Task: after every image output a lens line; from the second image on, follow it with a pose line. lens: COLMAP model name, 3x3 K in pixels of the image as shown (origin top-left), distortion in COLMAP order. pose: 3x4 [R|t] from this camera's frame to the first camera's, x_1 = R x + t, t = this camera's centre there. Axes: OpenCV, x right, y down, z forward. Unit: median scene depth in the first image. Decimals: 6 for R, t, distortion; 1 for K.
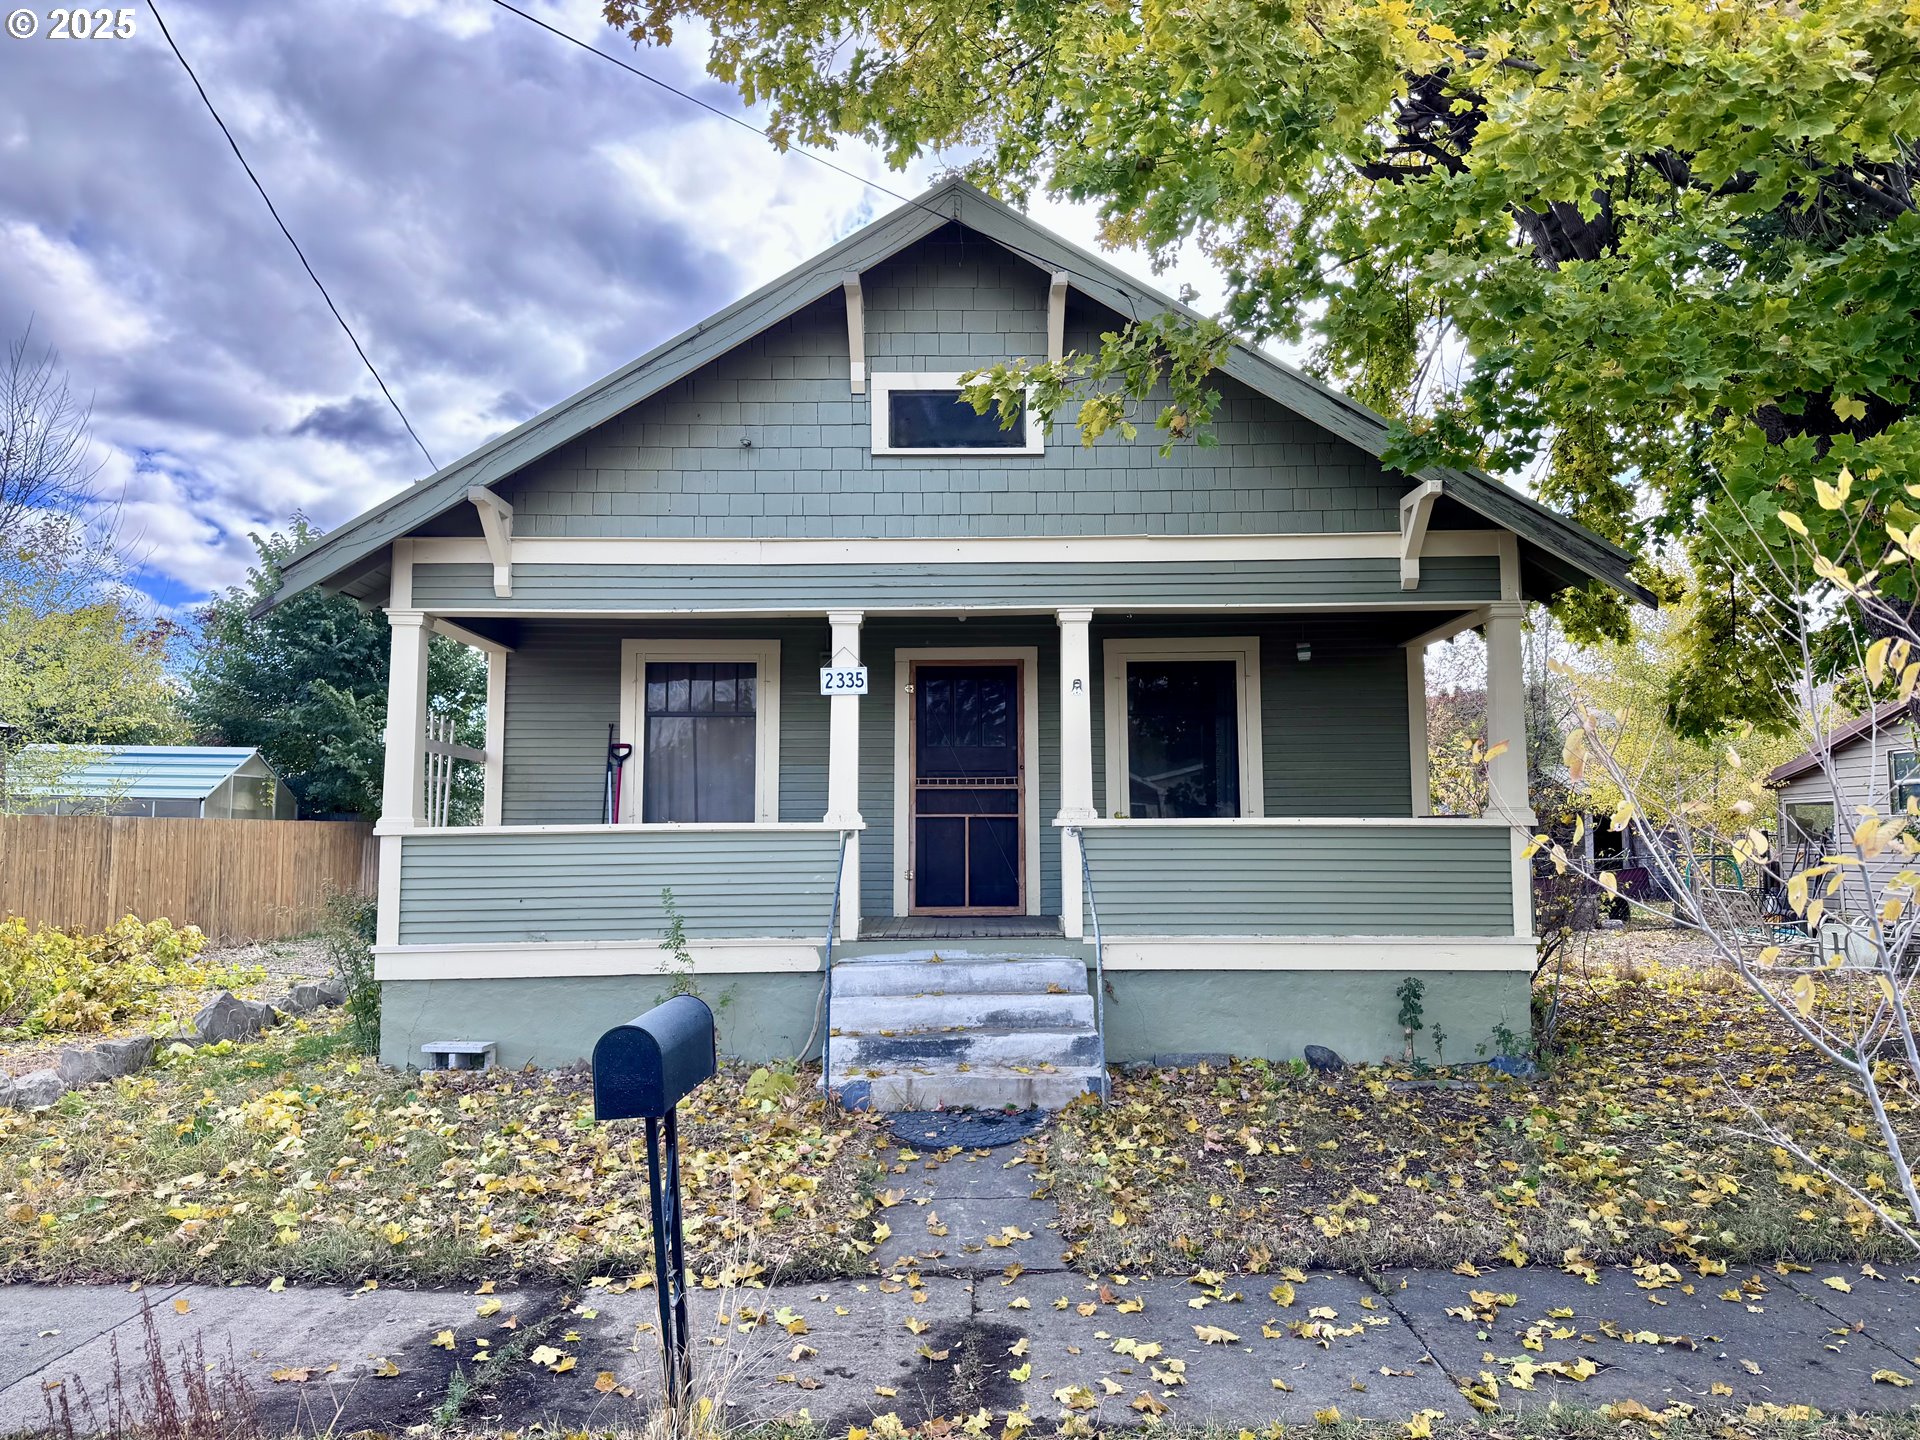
lens RADIAL K [[1343.9, 0, 959.1], [0, 1343.9, 716.3], [0, 0, 1]] dist [0.091767, -0.006267]
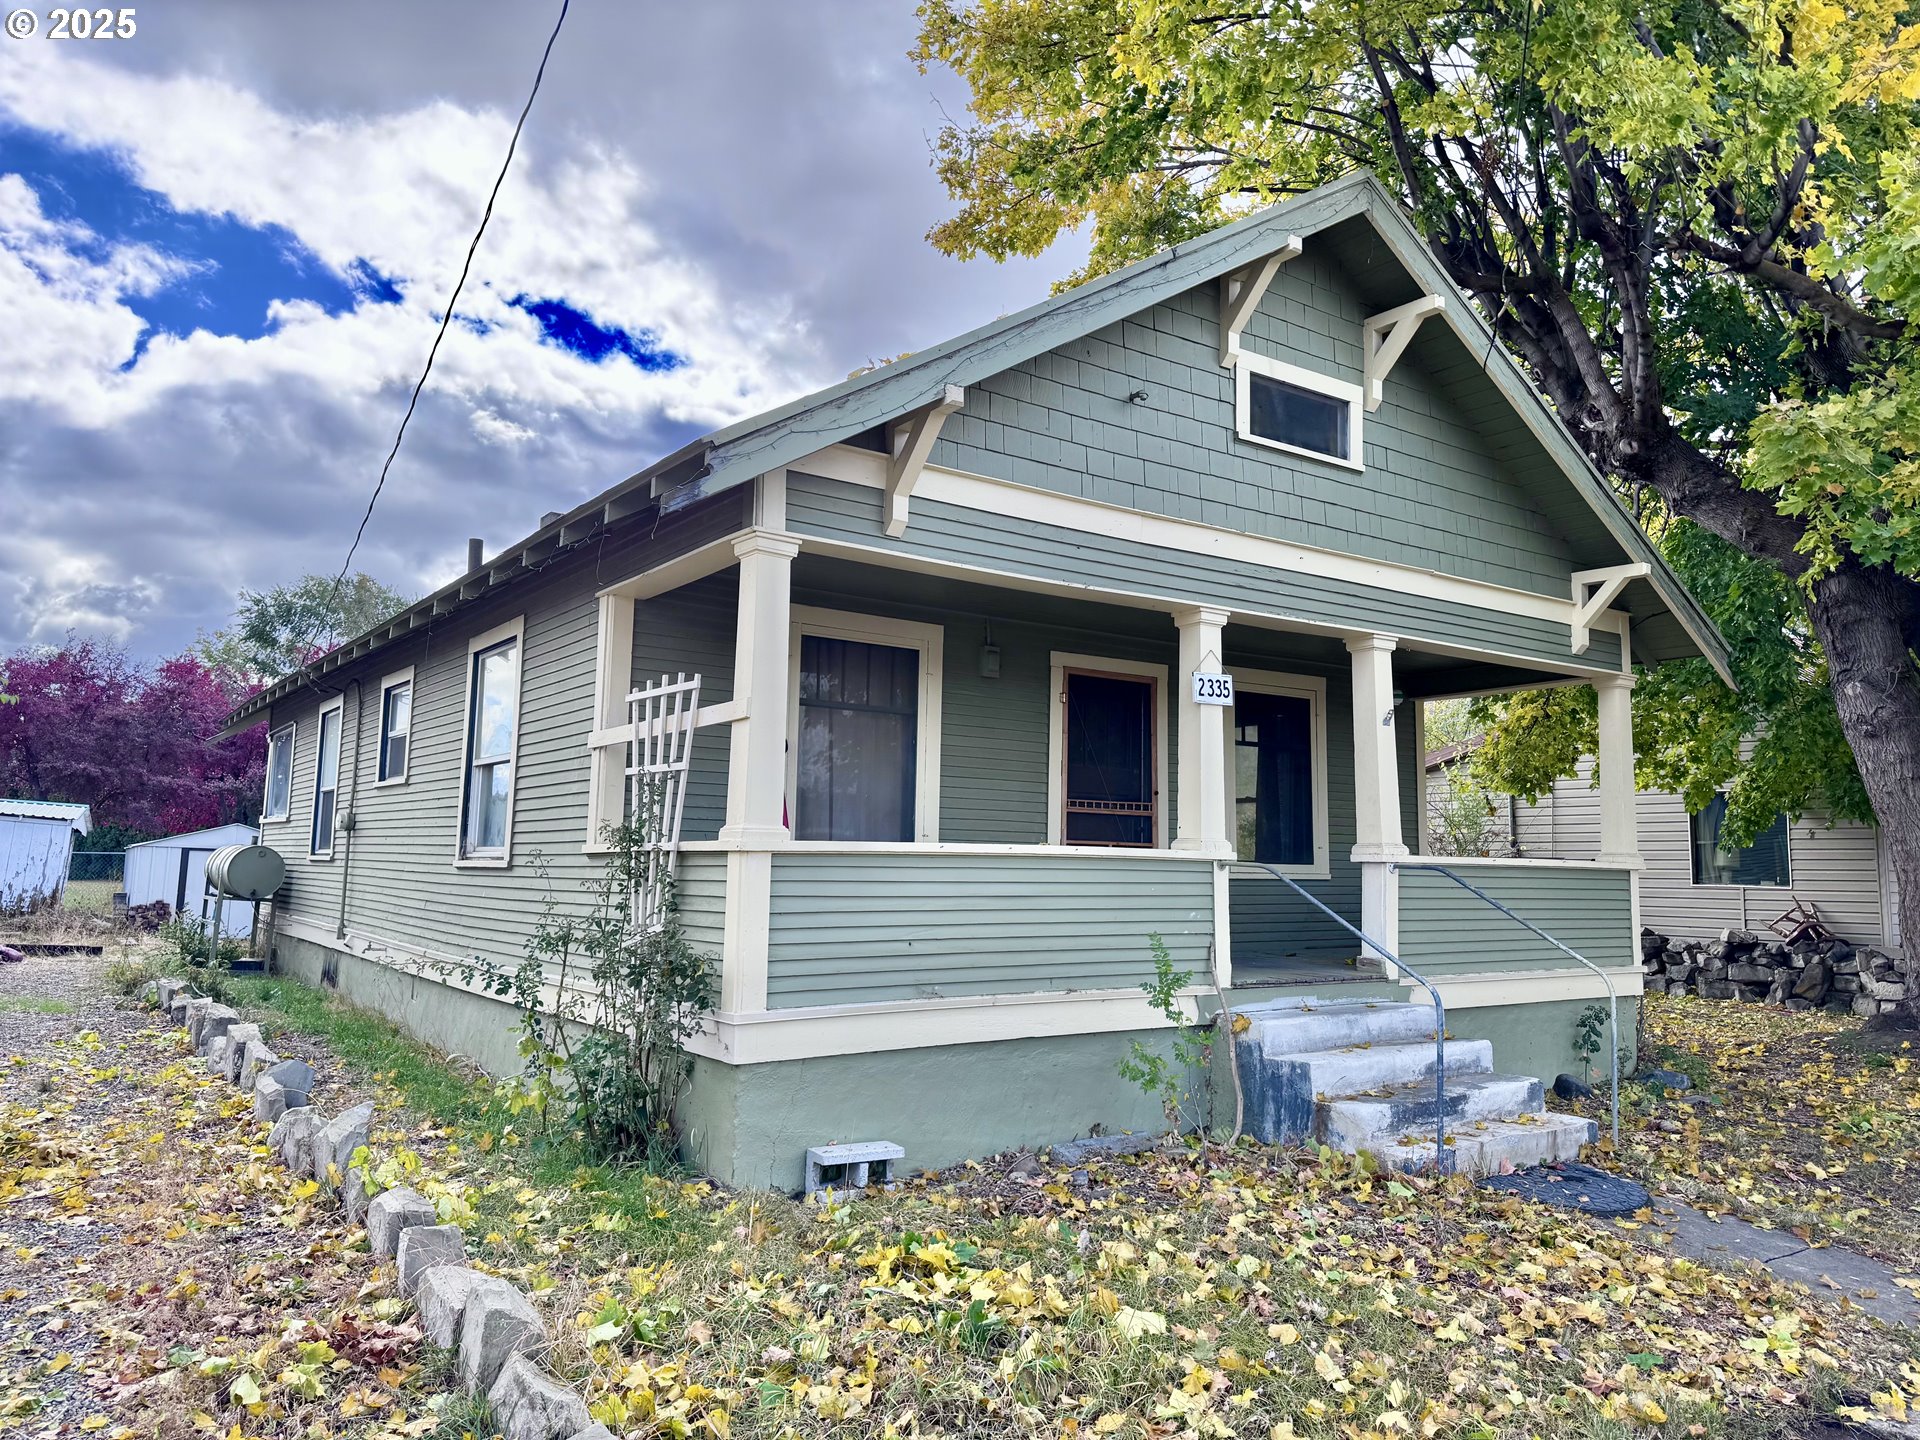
lens RADIAL K [[1343.9, 0, 960.6], [0, 1343.9, 714.2], [0, 0, 1]] dist [0.091767, -0.006267]
pose [[0.820898, 0.081674, 0.565204, -0.710445], [-0.073091, 0.996607, -0.037856, 0.034949], [-0.566378, -0.010235, 0.824082, 0.367428]]
